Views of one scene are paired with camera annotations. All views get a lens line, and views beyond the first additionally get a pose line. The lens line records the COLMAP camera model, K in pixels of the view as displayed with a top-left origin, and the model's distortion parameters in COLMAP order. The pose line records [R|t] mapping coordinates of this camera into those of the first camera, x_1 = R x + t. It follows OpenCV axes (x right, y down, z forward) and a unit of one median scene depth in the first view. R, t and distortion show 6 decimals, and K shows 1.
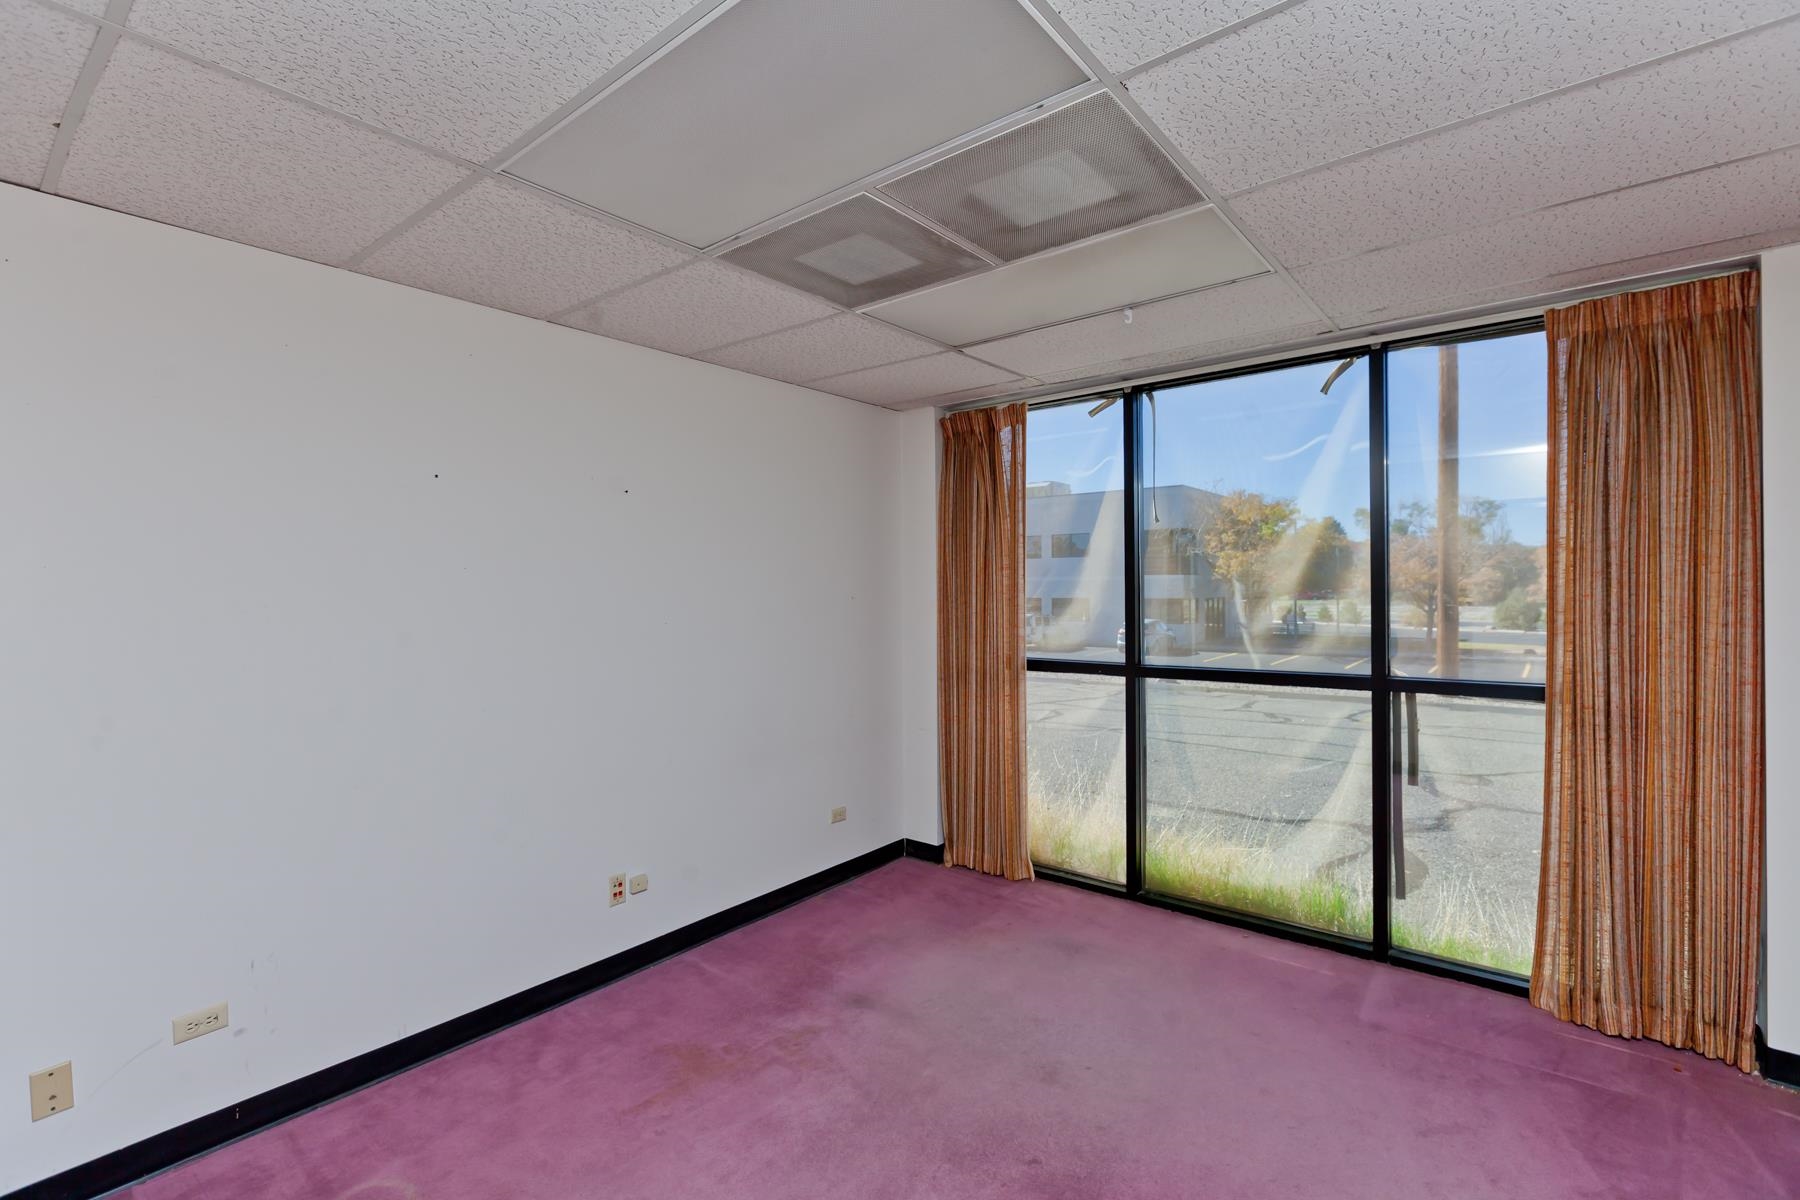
lens RADIAL K [[818.1, 0, 888.6], [0, 818.1, 593.8], [0, 0, 1]] dist [0.002684, -0.001644]
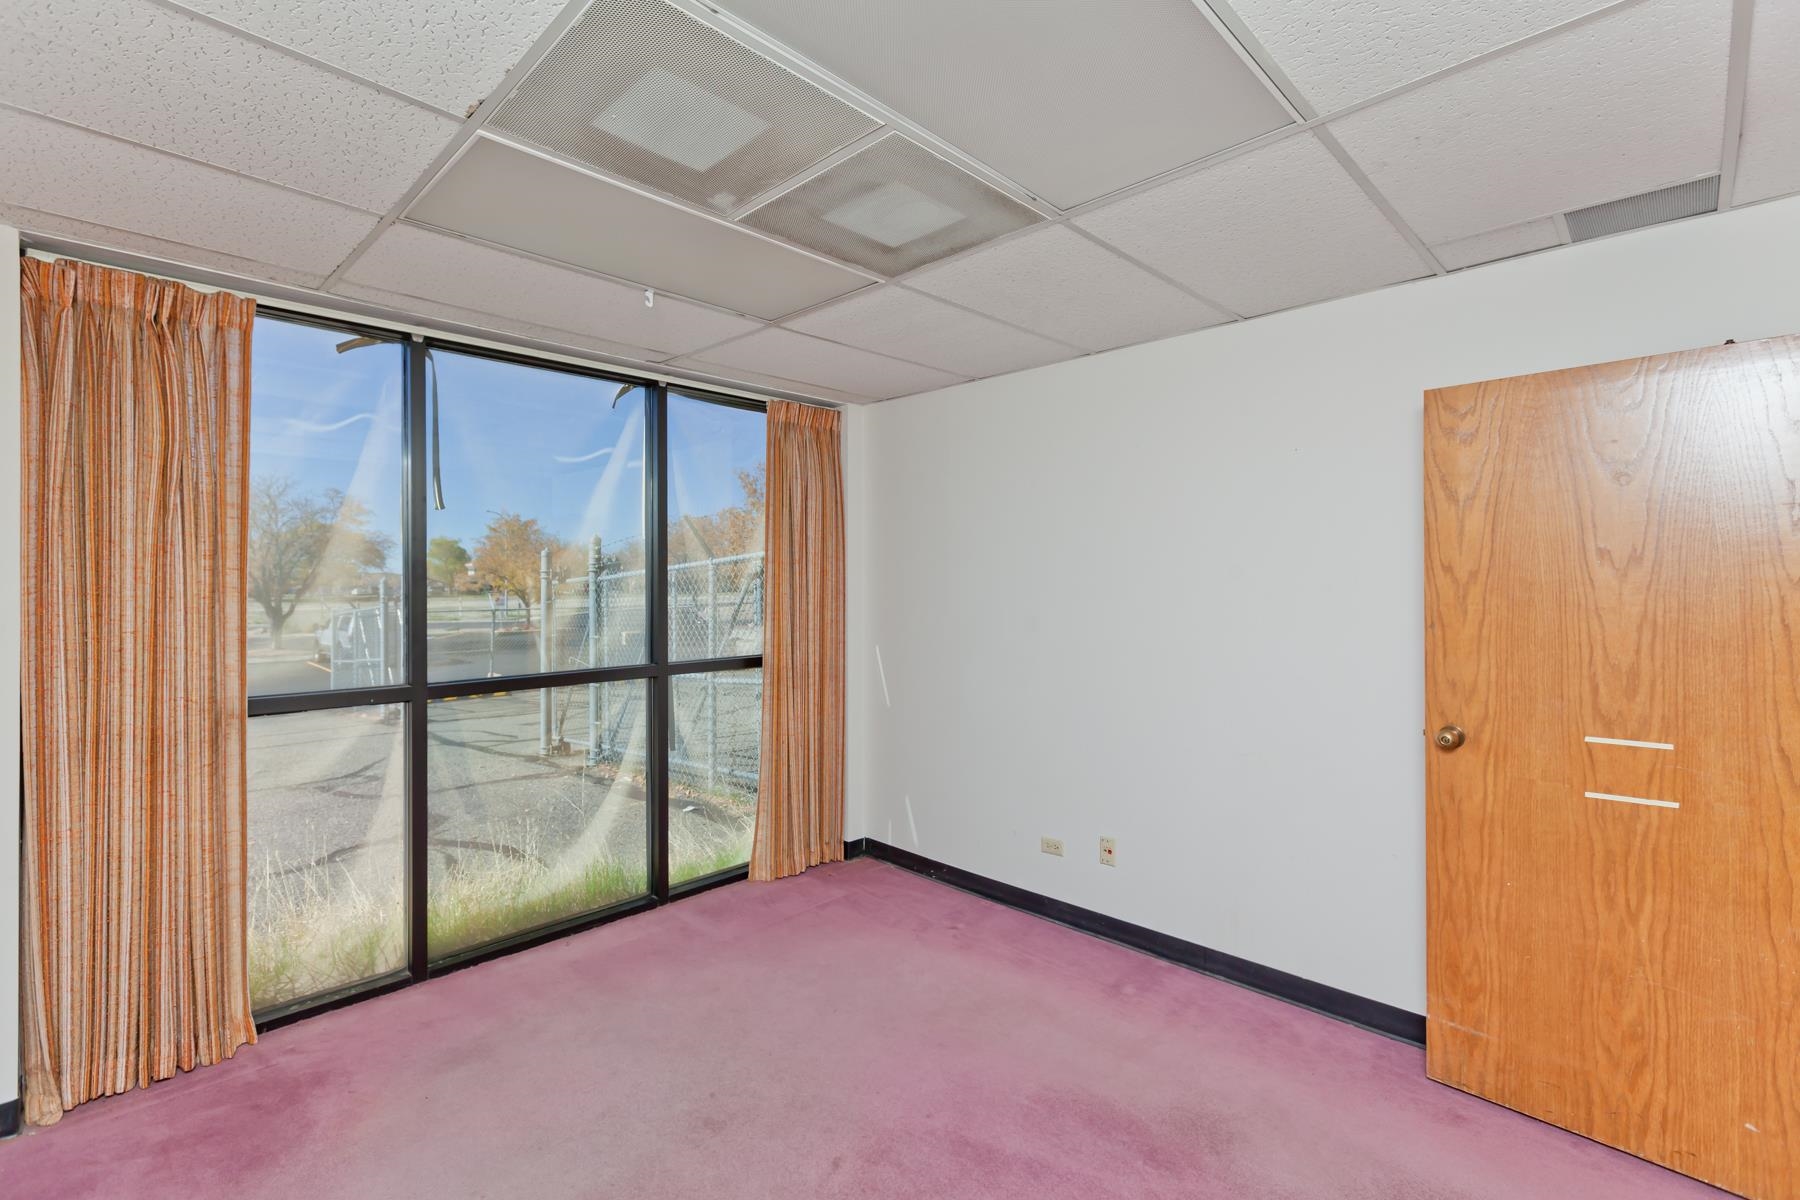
lens RADIAL K [[818.1, 0, 888.6], [0, 818.1, 593.8], [0, 0, 1]] dist [0.002684, -0.001644]
pose [[0.084118, -0.003383, 0.996450, -0.528165], [0.008596, 0.999959, 0.002669, -0.000229], [-0.996419, 0.008341, 0.084144, 0.551618]]
